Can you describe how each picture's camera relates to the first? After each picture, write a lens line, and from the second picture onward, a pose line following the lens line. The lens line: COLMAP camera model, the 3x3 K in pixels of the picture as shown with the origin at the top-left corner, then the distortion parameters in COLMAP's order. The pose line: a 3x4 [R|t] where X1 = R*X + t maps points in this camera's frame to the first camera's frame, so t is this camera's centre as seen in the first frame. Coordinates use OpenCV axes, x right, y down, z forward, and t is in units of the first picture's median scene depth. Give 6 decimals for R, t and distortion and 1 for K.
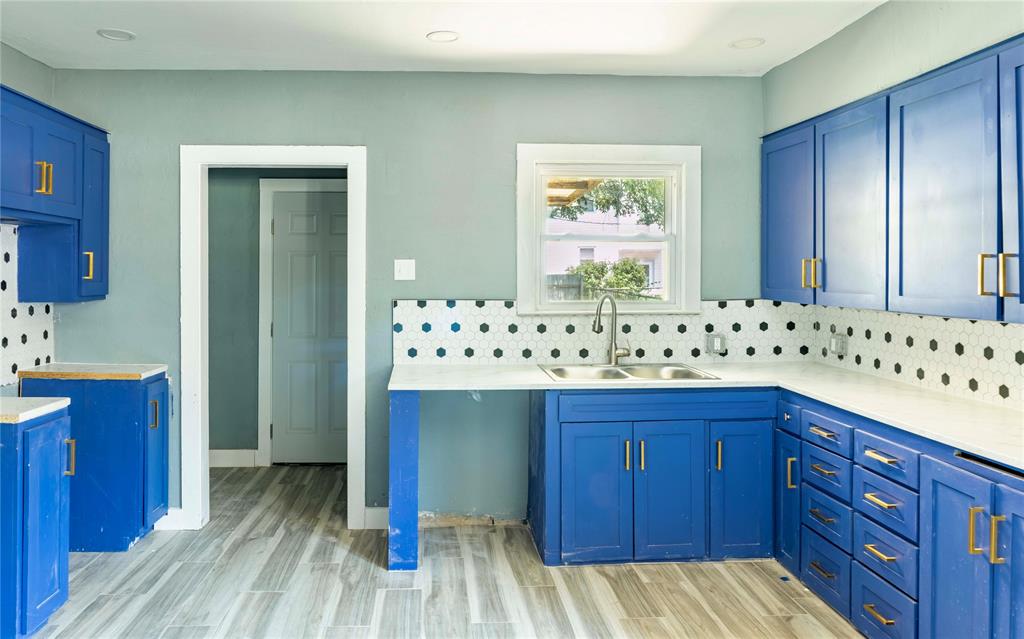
lens RADIAL K [[725.2, 0, 509.6], [0, 725.2, 277.0], [0, 0, 1]] dist [-0.002024, 0.000166]
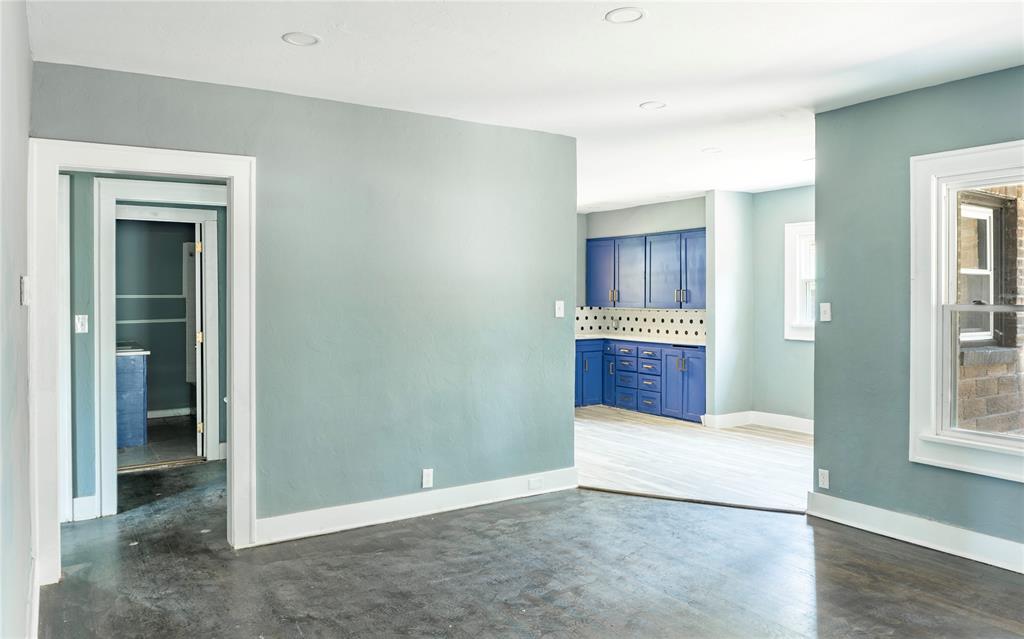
lens RADIAL K [[717.7, 0, 511.4], [0, 717.7, 311.8], [0, 0, 1]] dist [-0.010471, -0.002615]
pose [[0.892098, -0.016592, 0.451538, -1.161163], [0.010525, 0.999817, 0.015944, 0.009163], [-0.451720, -0.009471, 0.892109, -1.235475]]
